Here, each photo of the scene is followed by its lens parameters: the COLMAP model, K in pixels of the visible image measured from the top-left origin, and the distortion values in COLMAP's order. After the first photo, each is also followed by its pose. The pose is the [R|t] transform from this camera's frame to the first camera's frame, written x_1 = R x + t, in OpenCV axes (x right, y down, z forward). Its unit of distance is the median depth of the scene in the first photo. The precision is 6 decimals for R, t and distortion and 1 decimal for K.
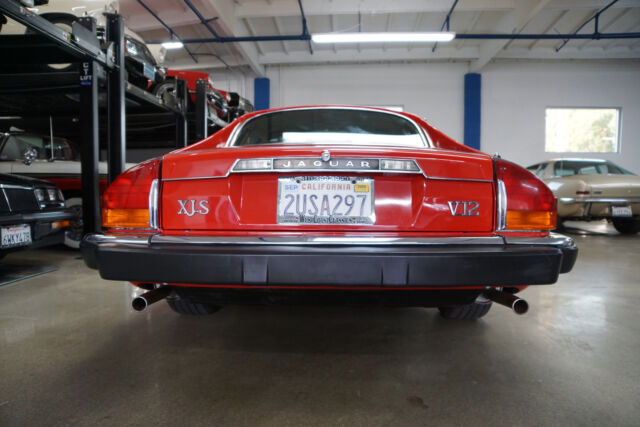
lens RADIAL K [[428.3, 0, 325.7], [0, 428.3, 218.6], [0, 0, 1]] dist [-0.117287, 0.063695]
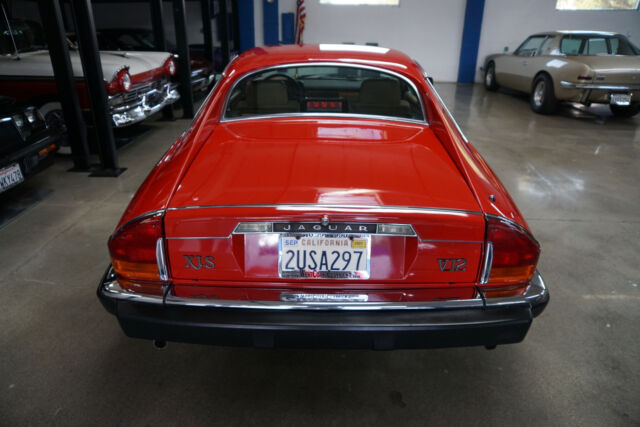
lens RADIAL K [[428.3, 0, 326.0], [0, 428.3, 223.1], [0, 0, 1]] dist [-0.117287, 0.063695]
pose [[0.999626, 0.000837, 0.027341, -0.024658], [-0.010526, 0.934339, 0.356230, -0.495252], [-0.025248, -0.356385, 0.933998, 0.035932]]
